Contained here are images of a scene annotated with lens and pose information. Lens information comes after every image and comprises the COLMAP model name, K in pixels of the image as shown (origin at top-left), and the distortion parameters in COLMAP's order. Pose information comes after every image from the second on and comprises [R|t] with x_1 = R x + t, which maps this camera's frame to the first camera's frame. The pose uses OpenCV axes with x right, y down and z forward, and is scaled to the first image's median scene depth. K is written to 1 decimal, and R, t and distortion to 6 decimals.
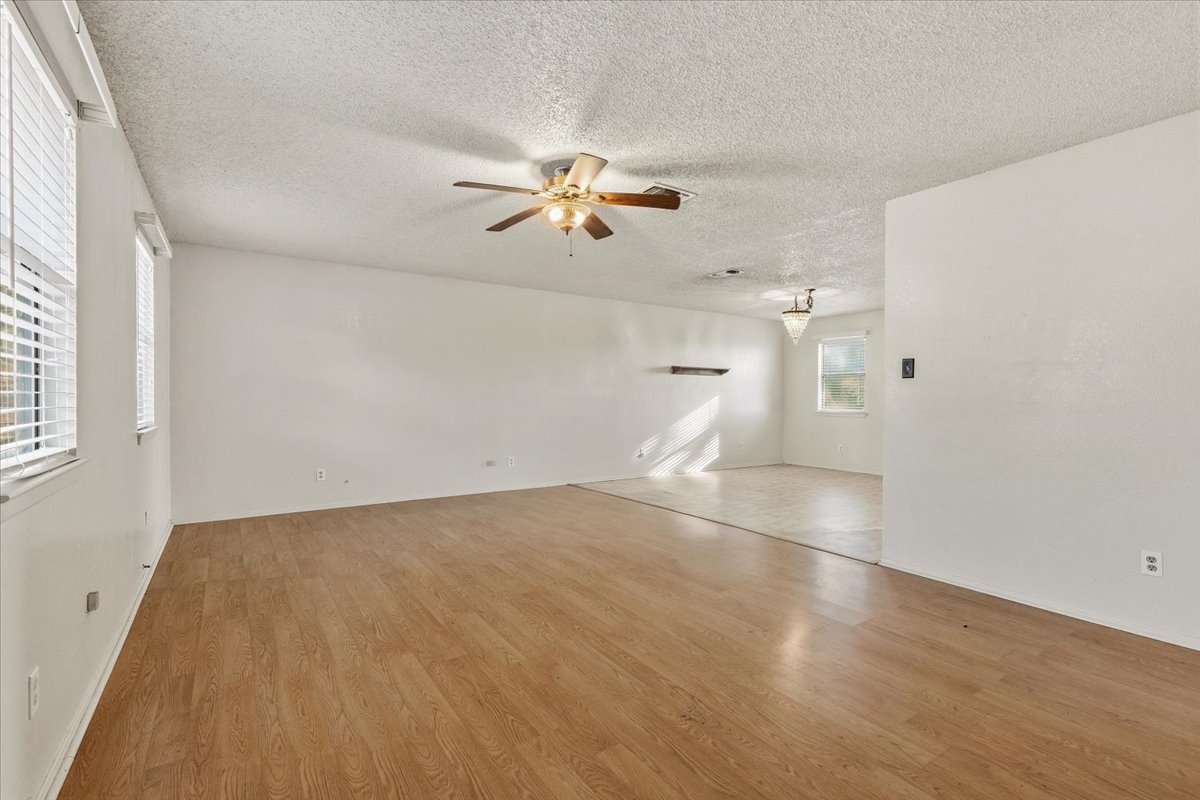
lens RADIAL K [[538.5, 0, 607.2], [0, 538.5, 404.2], [0, 0, 1]] dist [0.001914, 0.000179]
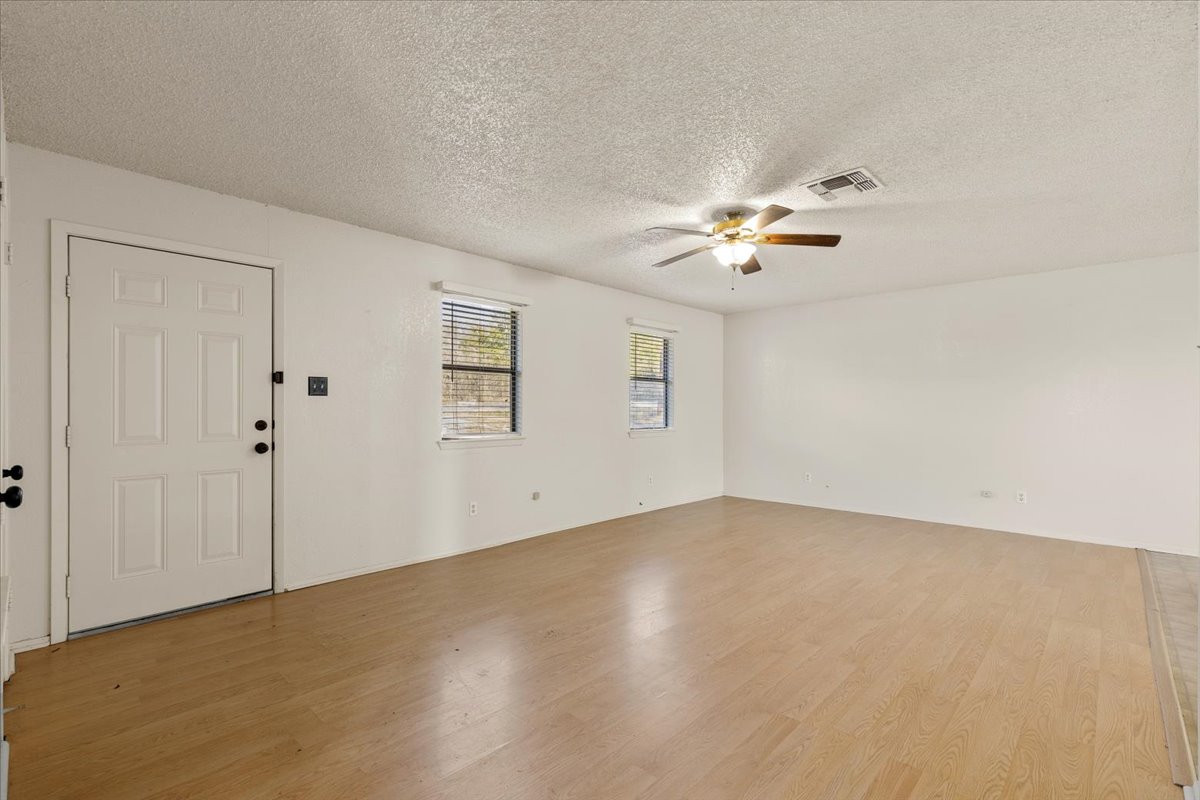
lens RADIAL K [[538.5, 0, 607.2], [0, 538.5, 404.2], [0, 0, 1]] dist [0.001914, 0.000179]
pose [[0.200543, -0.015103, -0.979569, 1.047284], [-0.015285, 0.999711, -0.018542, -0.008157], [0.979566, 0.018691, 0.200254, 0.552070]]
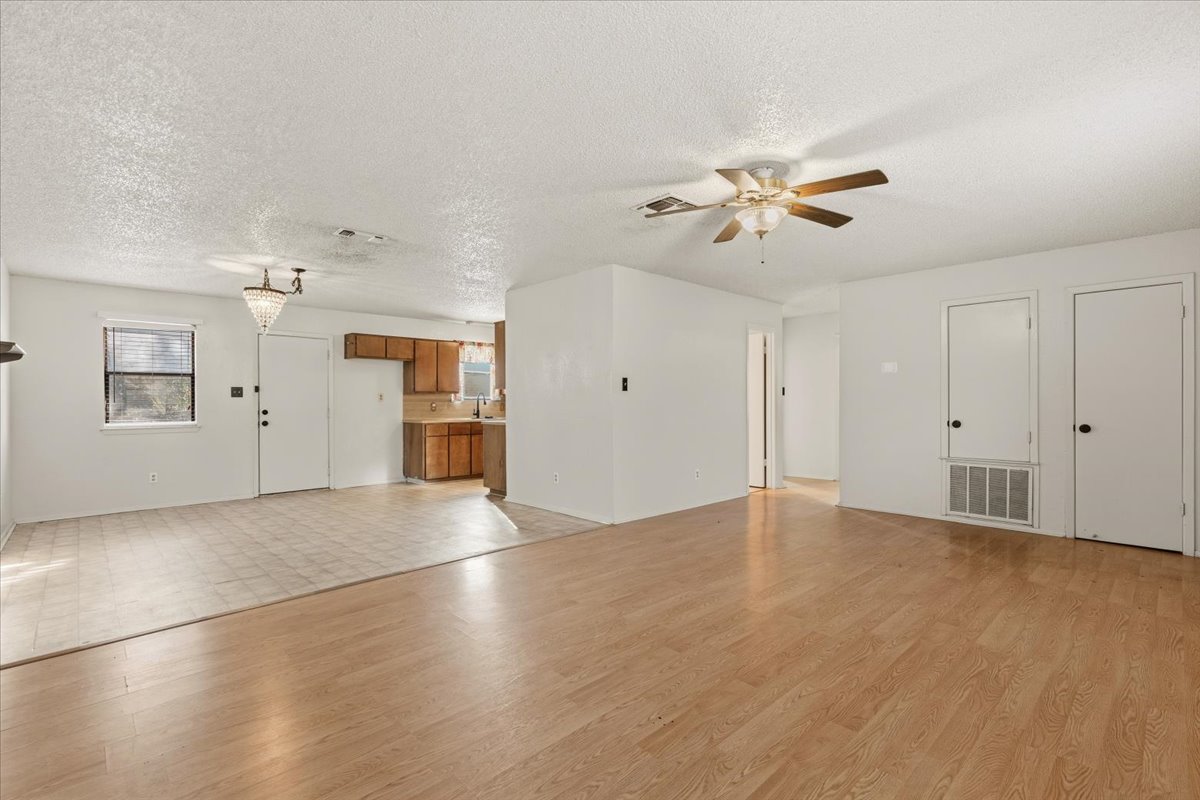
lens RADIAL K [[540.6, 0, 603.1], [0, 540.6, 407.2], [0, 0, 1]] dist [0.002794, 0.000355]
pose [[-0.147157, -0.012605, 0.989033, -1.070248], [0.018762, 0.999703, 0.015533, -0.033359], [-0.988935, 0.020842, -0.146877, 1.530778]]
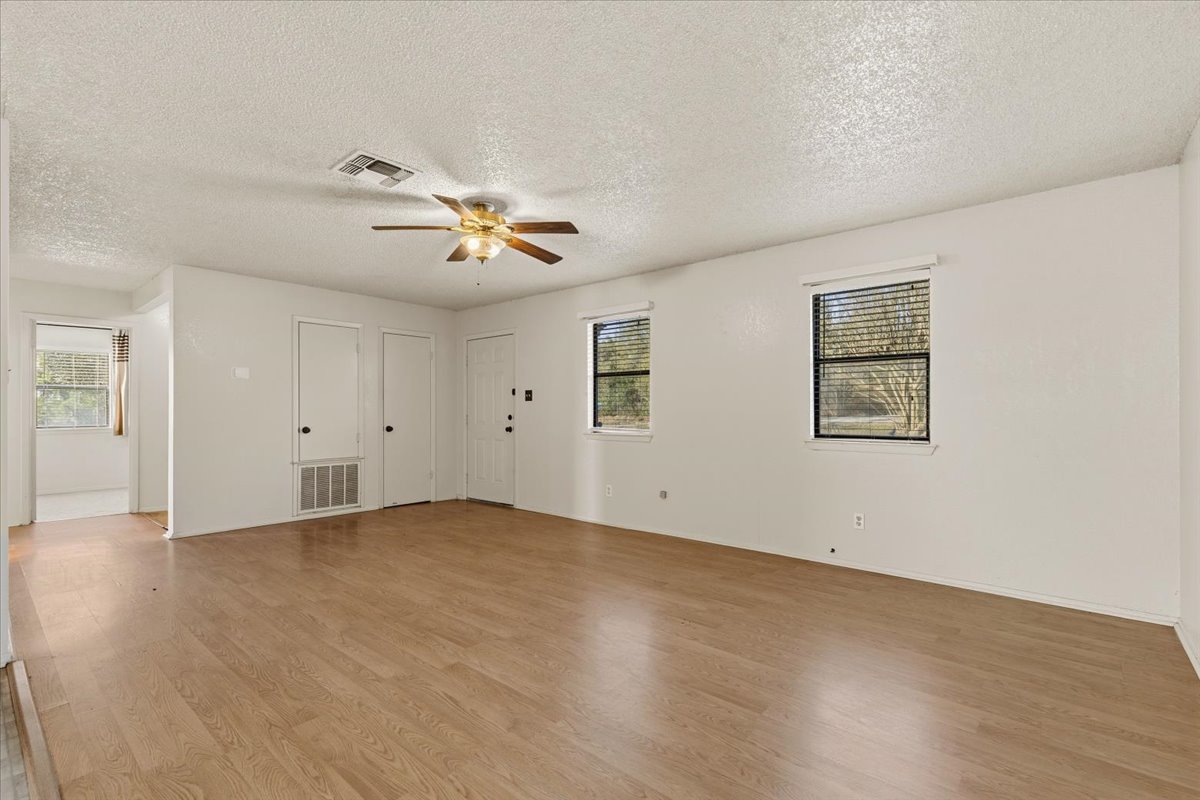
lens RADIAL K [[540.6, 0, 603.1], [0, 540.6, 407.2], [0, 0, 1]] dist [0.002794, 0.000355]
pose [[-0.967828, -0.005751, -0.251545, -0.040069], [-0.008173, 0.999930, 0.008585, -0.036677], [0.251478, 0.010365, -0.967807, 2.276625]]
